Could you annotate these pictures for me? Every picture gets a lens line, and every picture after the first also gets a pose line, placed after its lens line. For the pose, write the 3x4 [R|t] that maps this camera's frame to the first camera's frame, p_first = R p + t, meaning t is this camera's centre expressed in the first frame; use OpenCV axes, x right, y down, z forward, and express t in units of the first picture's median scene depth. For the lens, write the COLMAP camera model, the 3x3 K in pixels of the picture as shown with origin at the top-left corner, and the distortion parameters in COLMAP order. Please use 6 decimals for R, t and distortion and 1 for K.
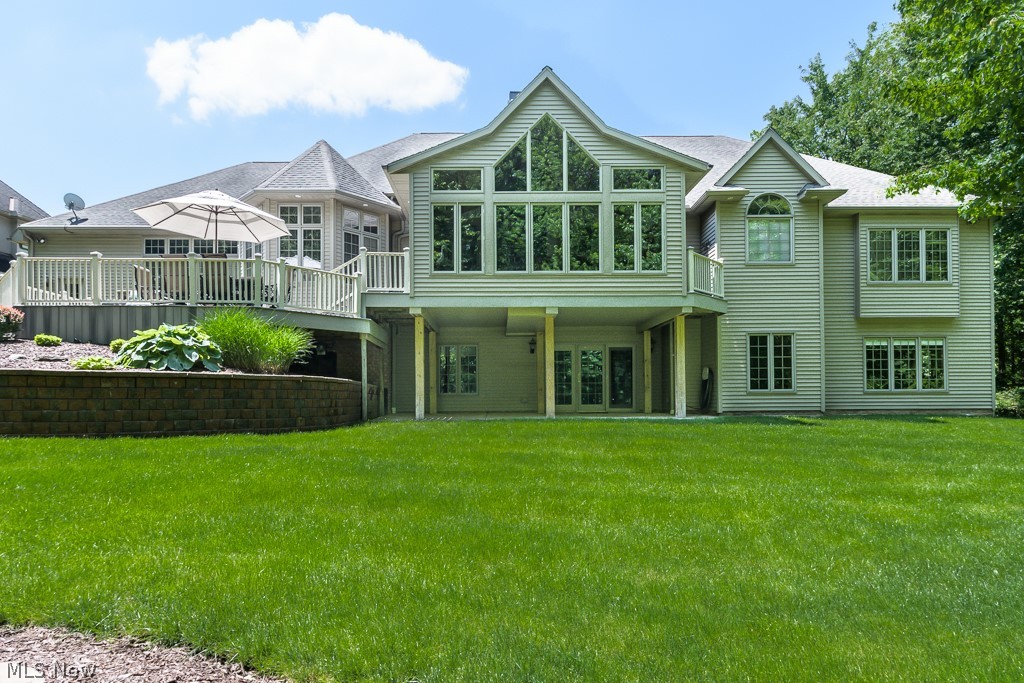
lens RADIAL K [[497.5, 0, 512.0], [0, 497.5, 341.5], [0, 0, 1]] dist [0.000005, 0.000067]
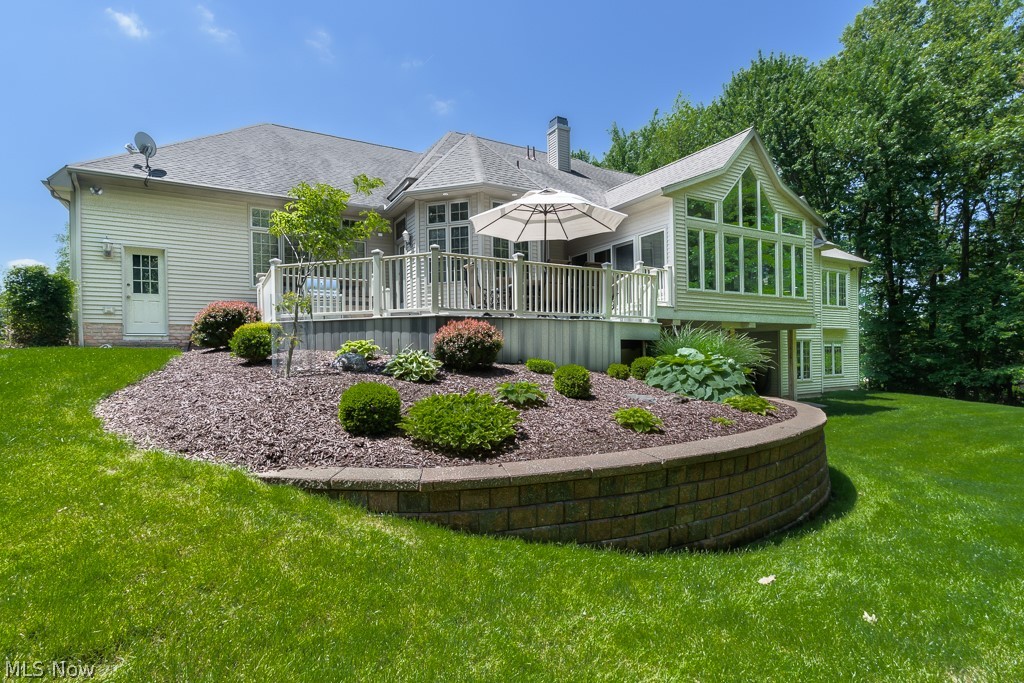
lens RADIAL K [[497.5, 0, 512.0], [0, 497.5, 341.5], [0, 0, 1]] dist [0.000005, 0.000067]
pose [[0.838261, -0.014090, 0.545088, -1.094281], [0.015421, 0.999879, 0.002131, -0.032751], [-0.545052, 0.006620, 0.838376, 0.290818]]
